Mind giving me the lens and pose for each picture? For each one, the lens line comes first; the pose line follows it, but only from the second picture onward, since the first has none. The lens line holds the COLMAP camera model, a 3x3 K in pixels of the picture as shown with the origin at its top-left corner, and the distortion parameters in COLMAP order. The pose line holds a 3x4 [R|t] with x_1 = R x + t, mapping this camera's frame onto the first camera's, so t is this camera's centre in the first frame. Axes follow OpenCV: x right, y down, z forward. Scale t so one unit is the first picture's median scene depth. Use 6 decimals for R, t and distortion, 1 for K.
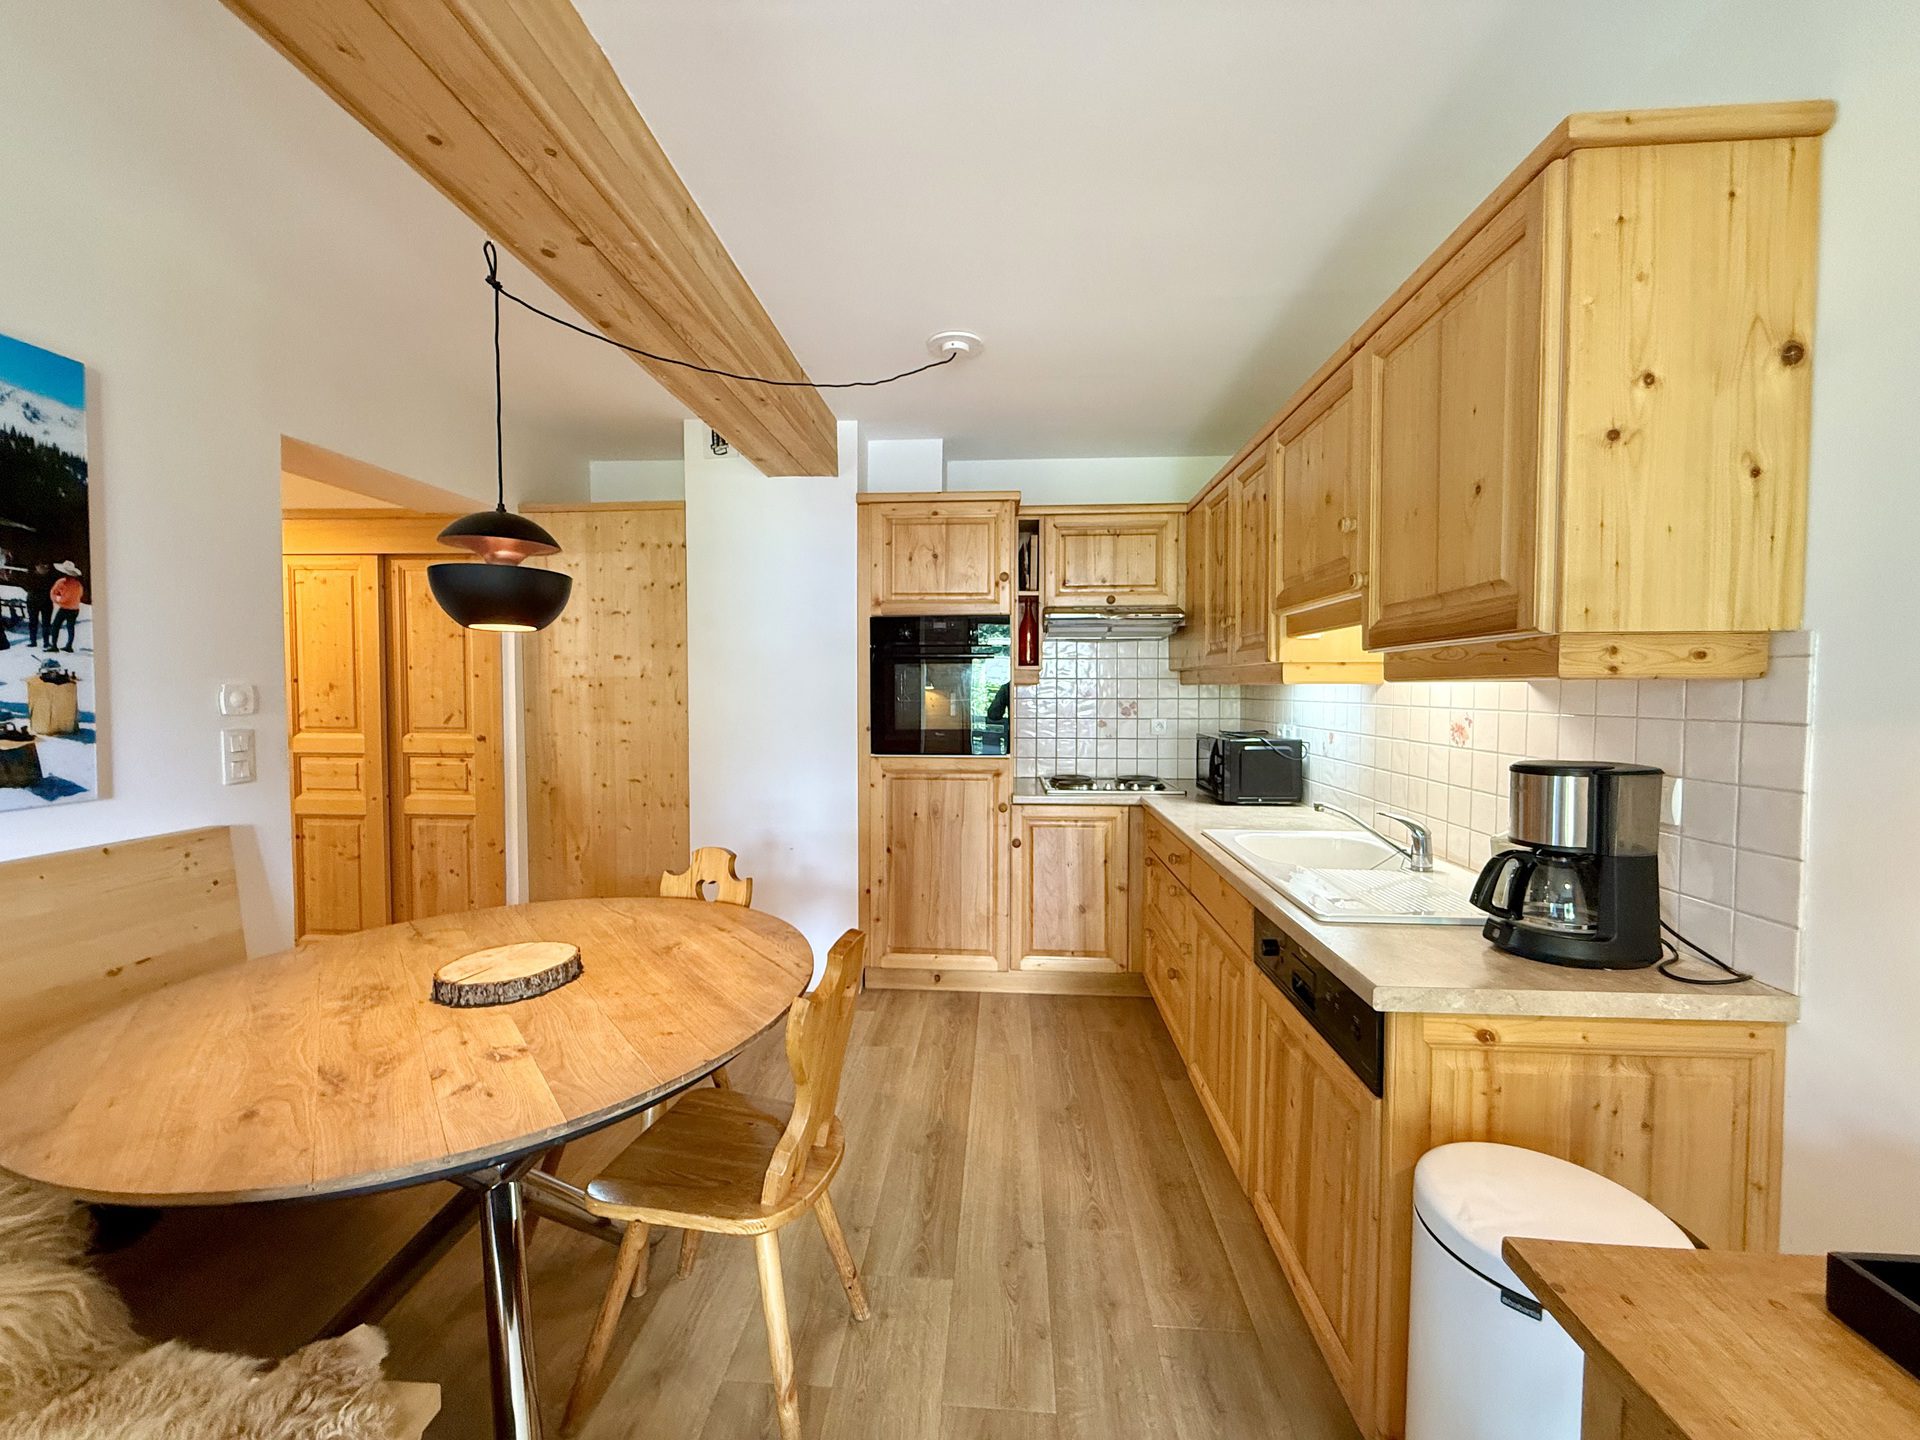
lens RADIAL K [[768.1, 0, 954.2], [0, 768.1, 718.0], [0, 0, 1]] dist [0.002462, -0.001065]
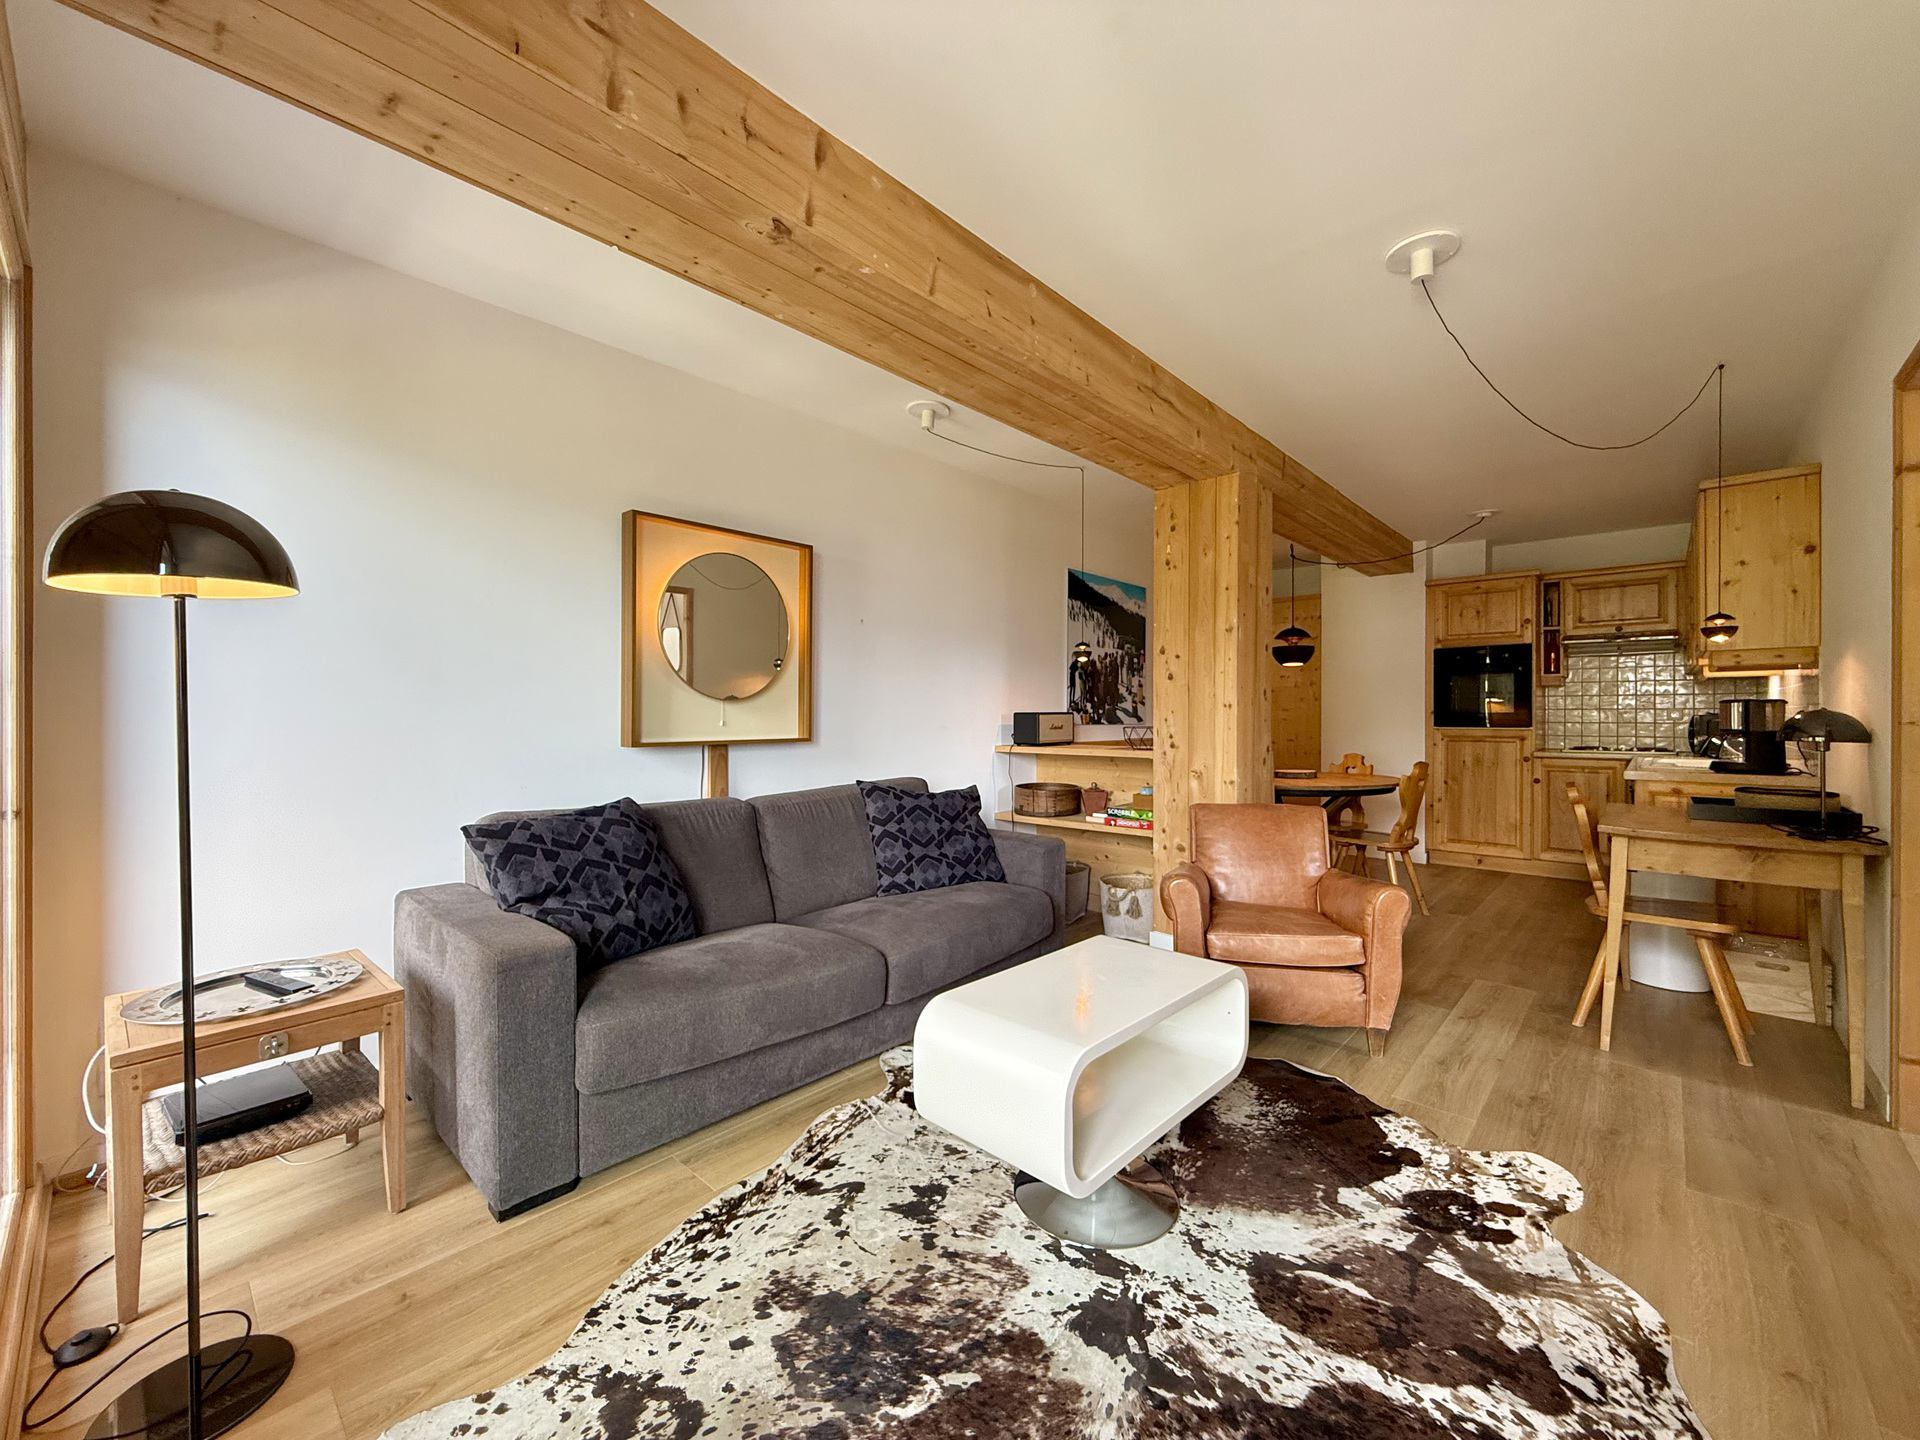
lens RADIAL K [[768.1, 0, 951.4], [0, 768.1, 716.4], [0, 0, 1]] dist [0.002462, -0.001065]
pose [[0.778765, 0.000578, -0.627315, 0.137731], [-0.024439, 0.999268, -0.029418, 0.103784], [0.626839, 0.038240, 0.778209, -1.082297]]
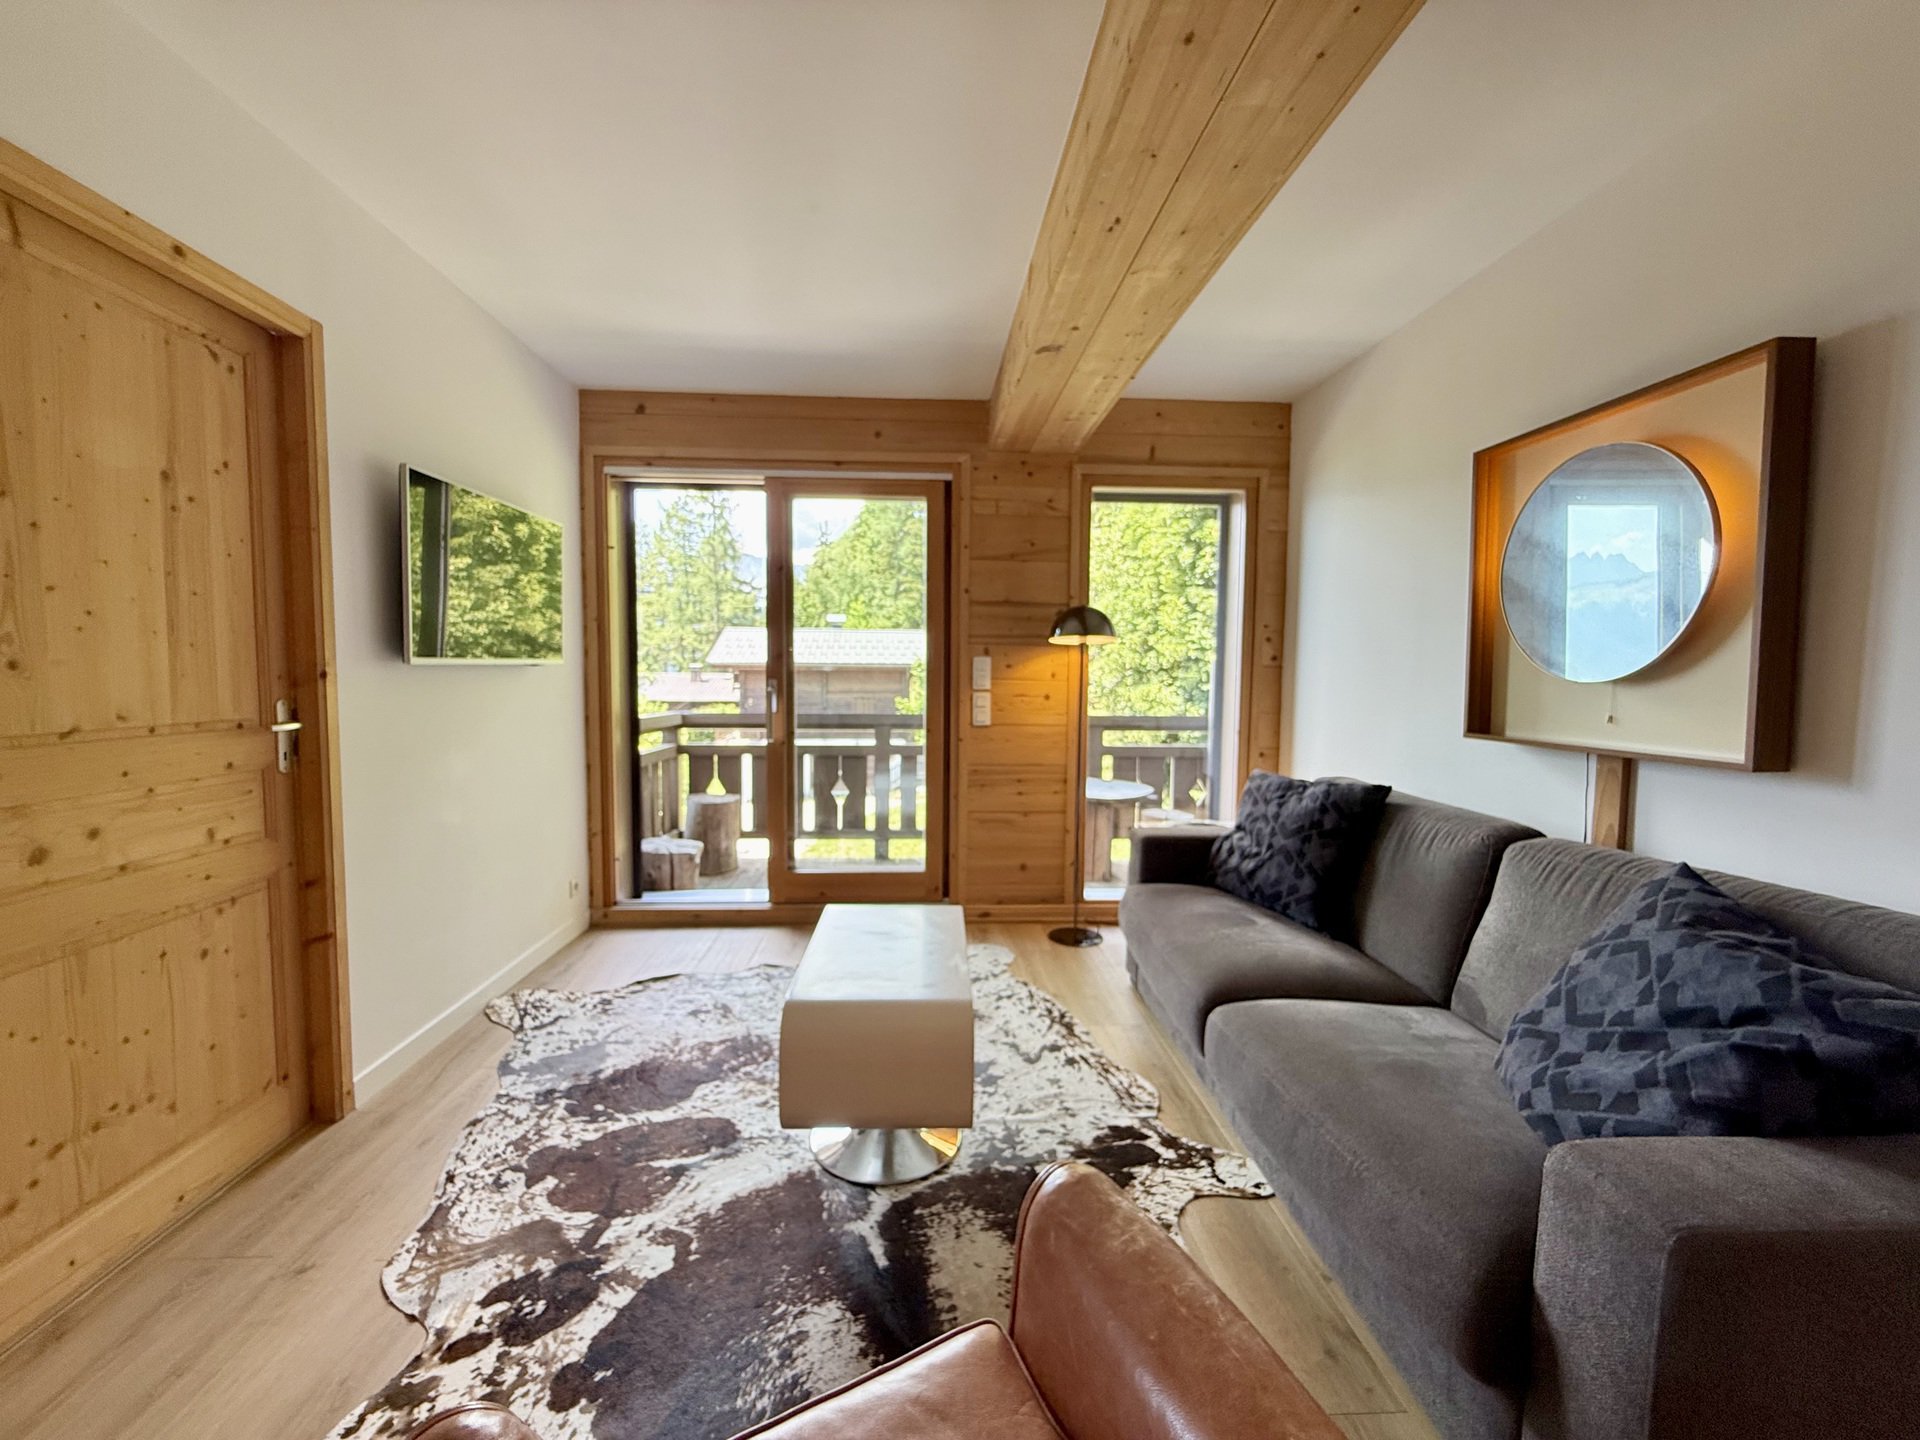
lens RADIAL K [[768.1, 0, 956.6], [0, 768.1, 719.4], [0, 0, 1]] dist [0.002462, -0.001065]
pose [[-0.991908, -0.003634, -0.126907, -0.108950], [-0.016954, 0.994429, 0.104032, 0.036685], [0.125822, 0.105342, -0.986444, 0.012125]]
